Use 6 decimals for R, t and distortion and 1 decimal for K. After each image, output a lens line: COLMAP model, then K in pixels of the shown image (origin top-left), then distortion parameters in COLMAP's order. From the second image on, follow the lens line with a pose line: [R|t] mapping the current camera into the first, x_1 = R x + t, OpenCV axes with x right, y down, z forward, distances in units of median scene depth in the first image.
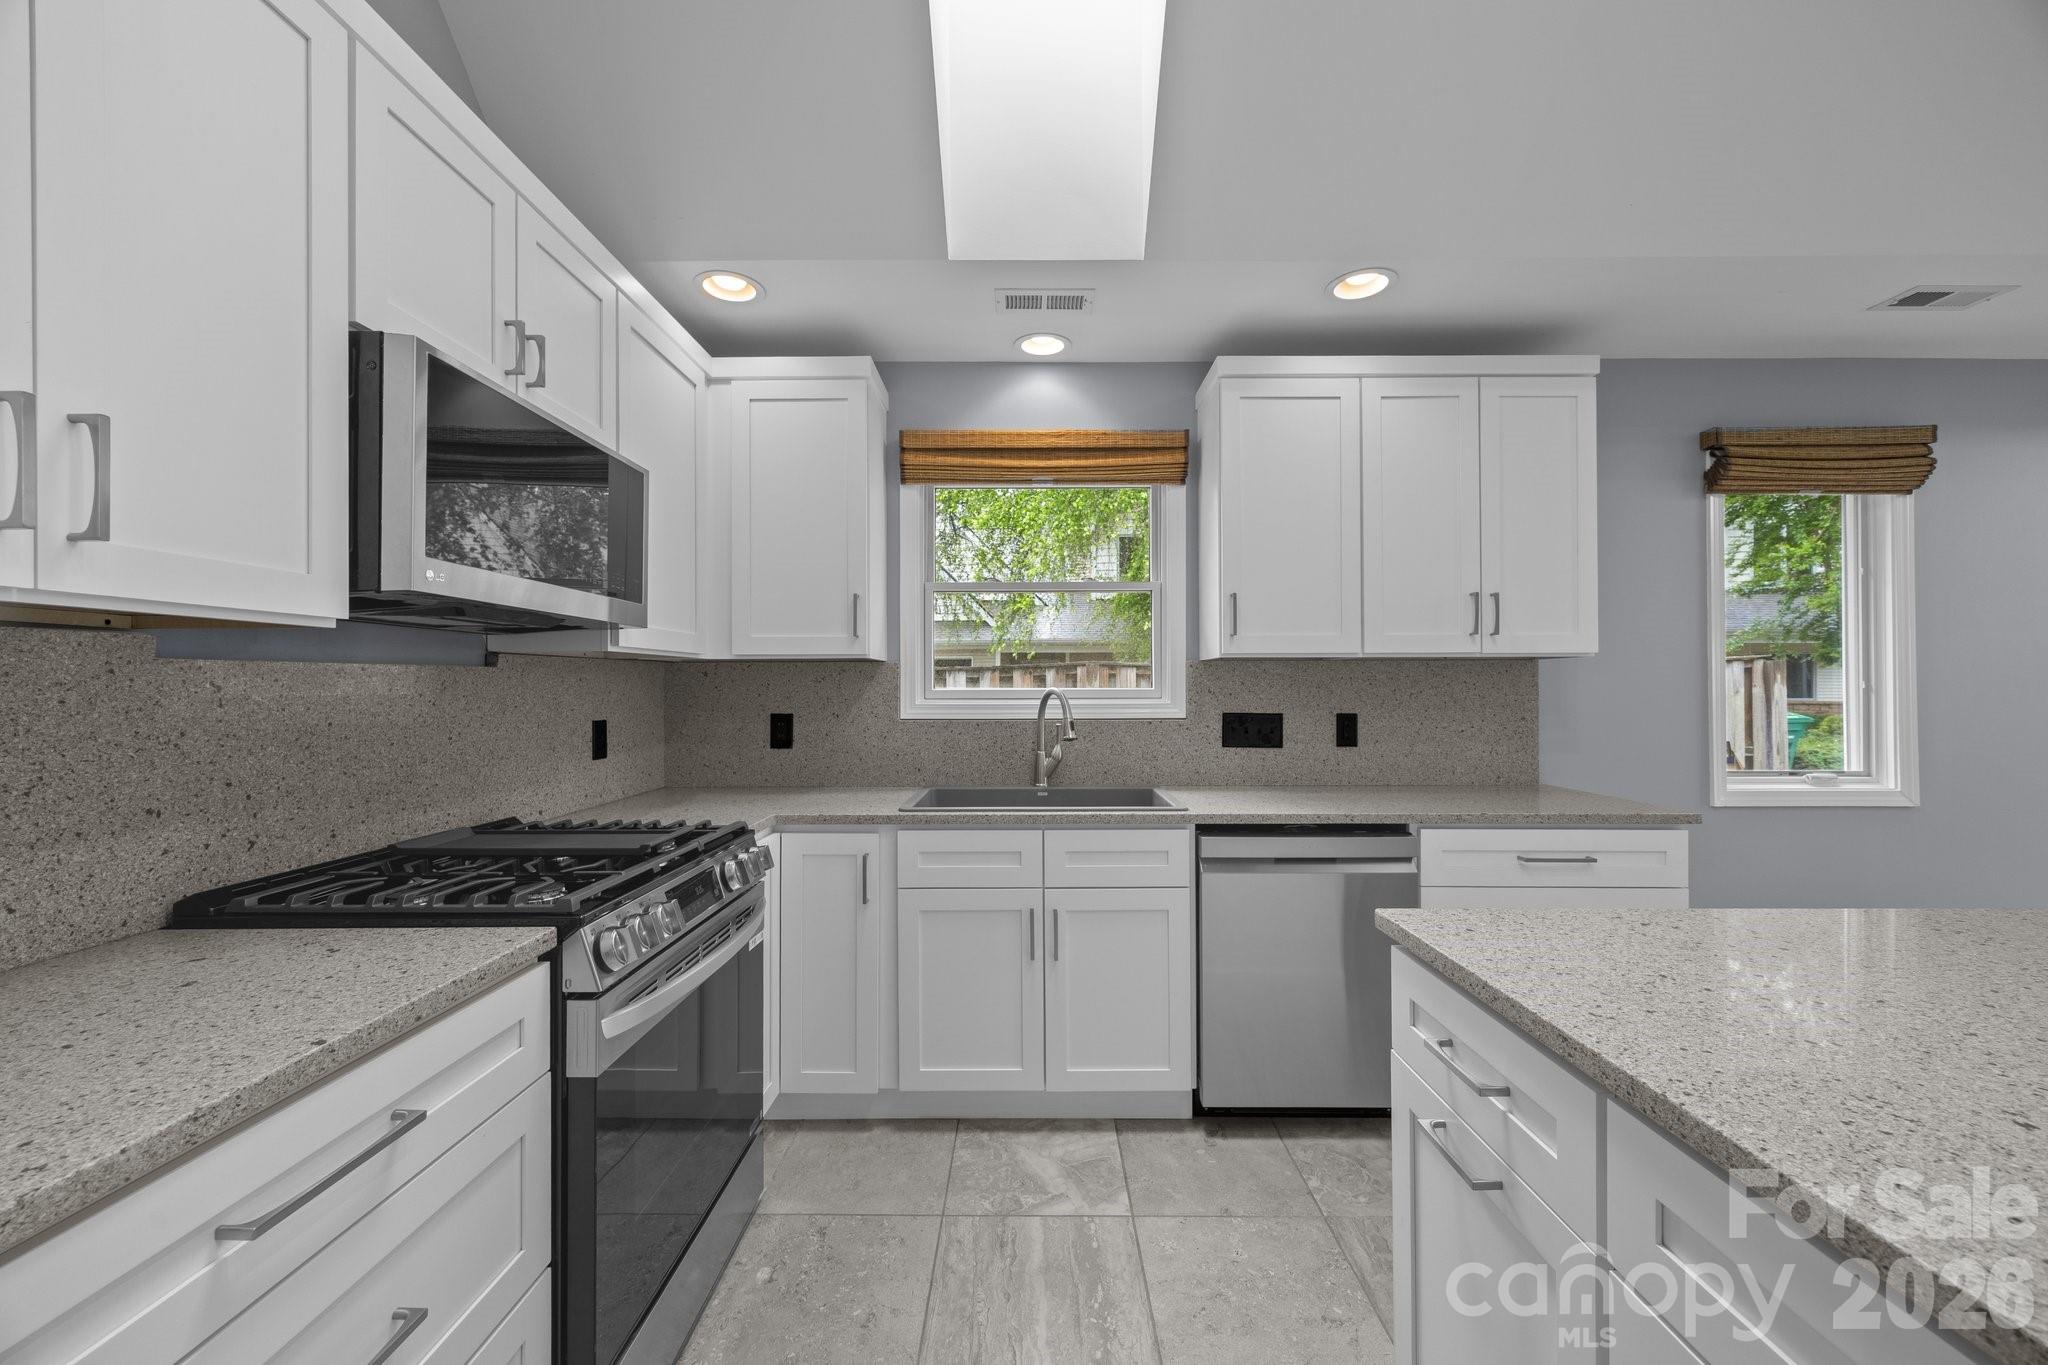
lens RADIAL K [[793.4, 0, 1032.5], [0, 793.4, 681.2], [0, 0, 1]] dist [-0.002500, 0.001109]
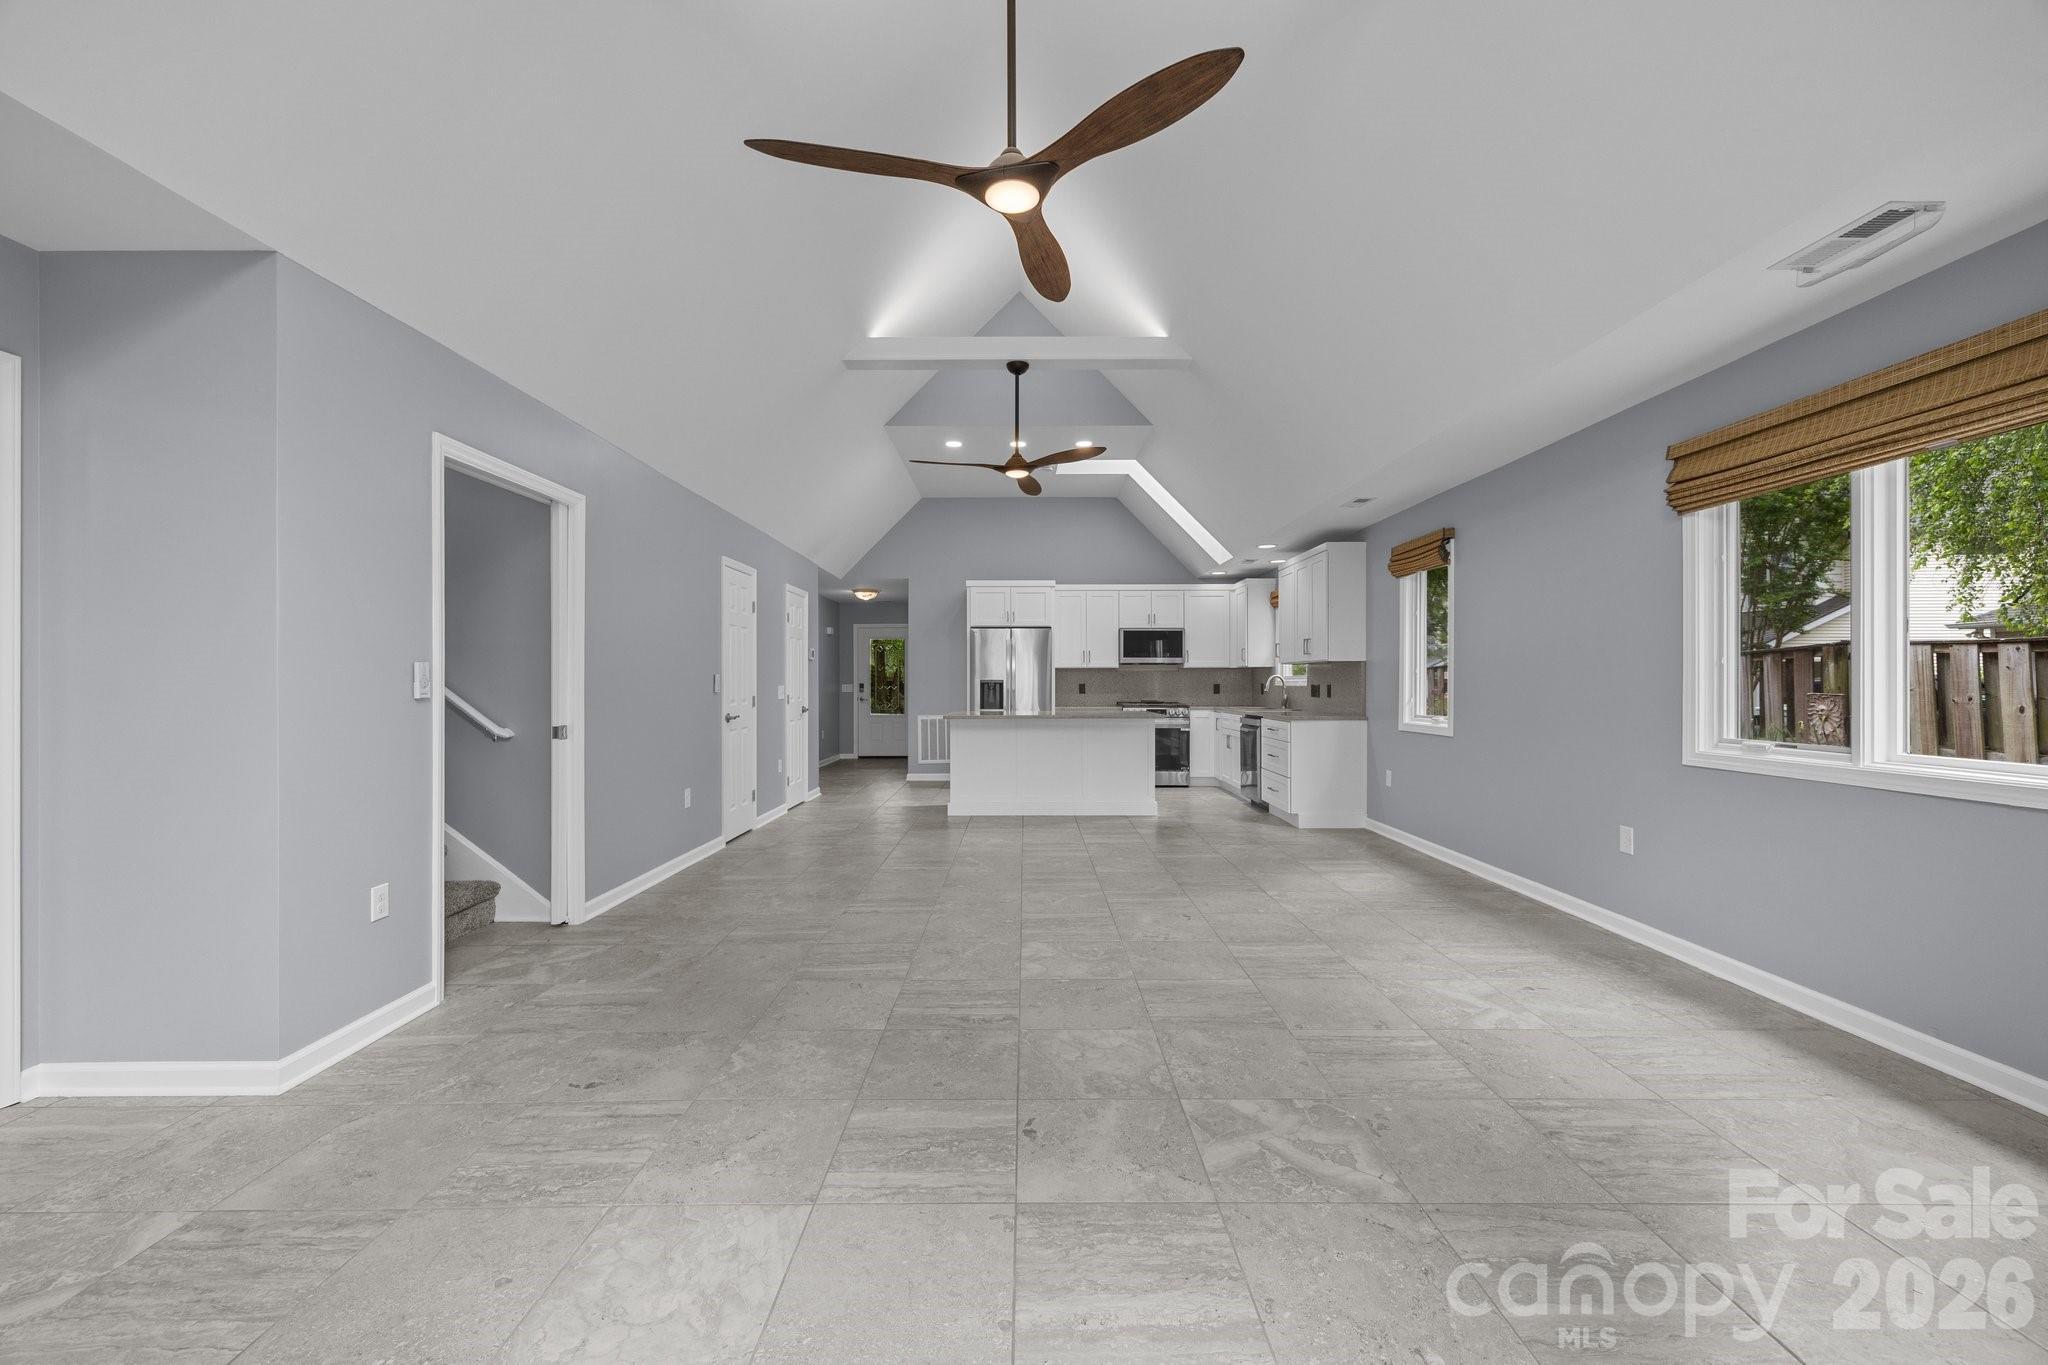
lens RADIAL K [[793.4, 0, 1028.6], [0, 793.4, 688.2], [0, 0, 1]] dist [-0.002500, 0.001109]
pose [[0.016868, 0.007397, -0.999830, 2.966858], [0.005241, 0.999958, 0.007487, 0.029266], [0.999844, -0.005366, 0.016829, 0.004575]]
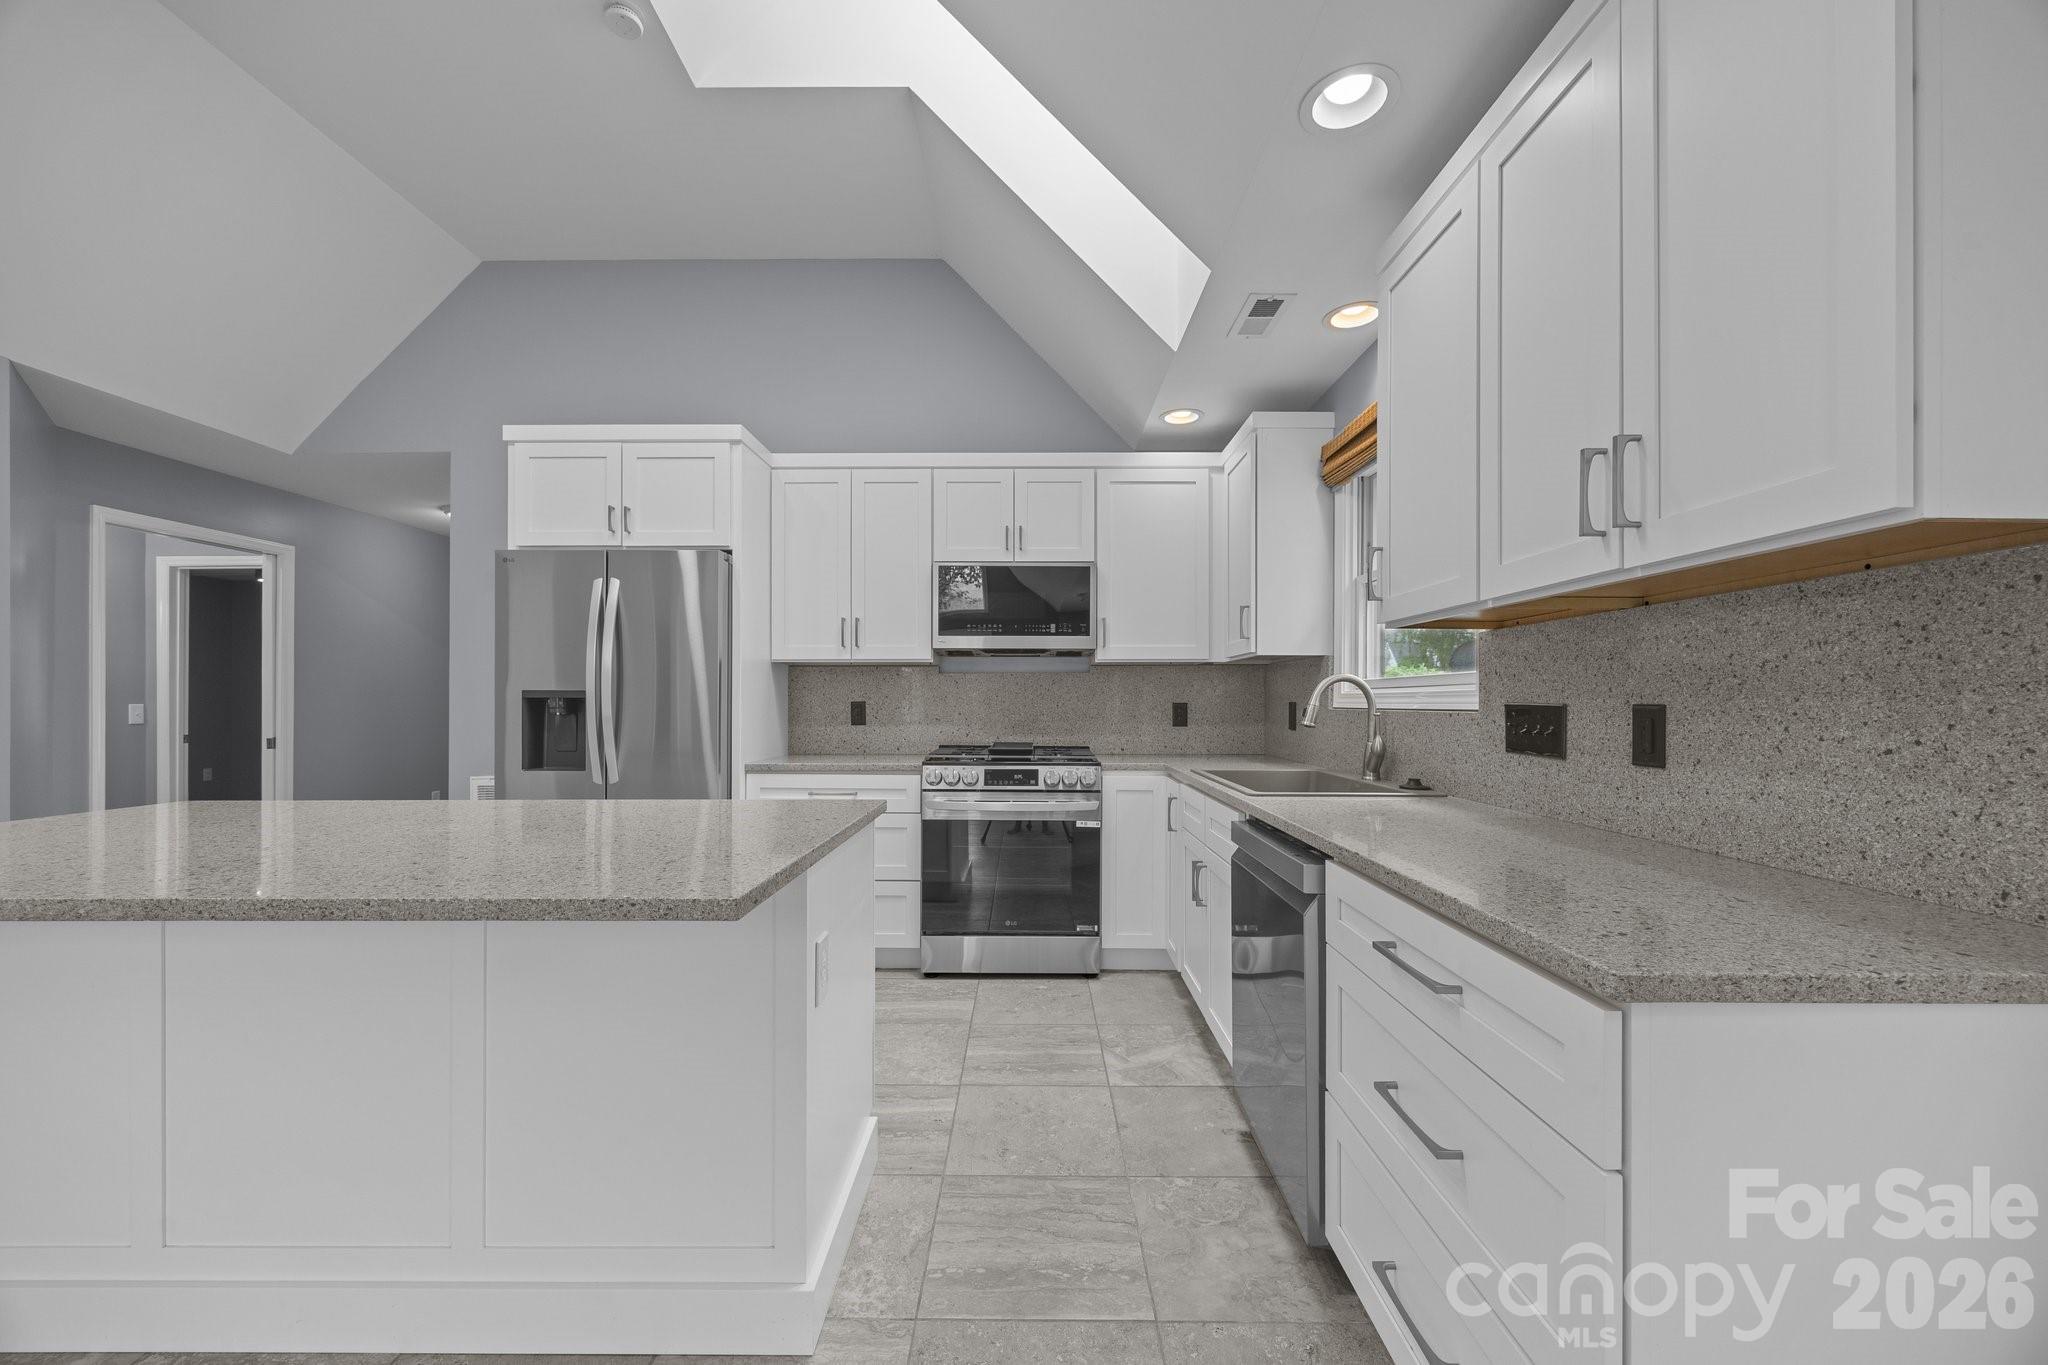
lens RADIAL K [[793.4, 0, 1021.9], [0, 793.4, 698.4], [0, 0, 1]] dist [-0.002500, 0.001109]
pose [[-0.008308, -0.002305, -0.999963, 0.967302], [0.005636, 0.999981, -0.002352, 0.036364], [0.999950, -0.005655, -0.008294, 0.601426]]
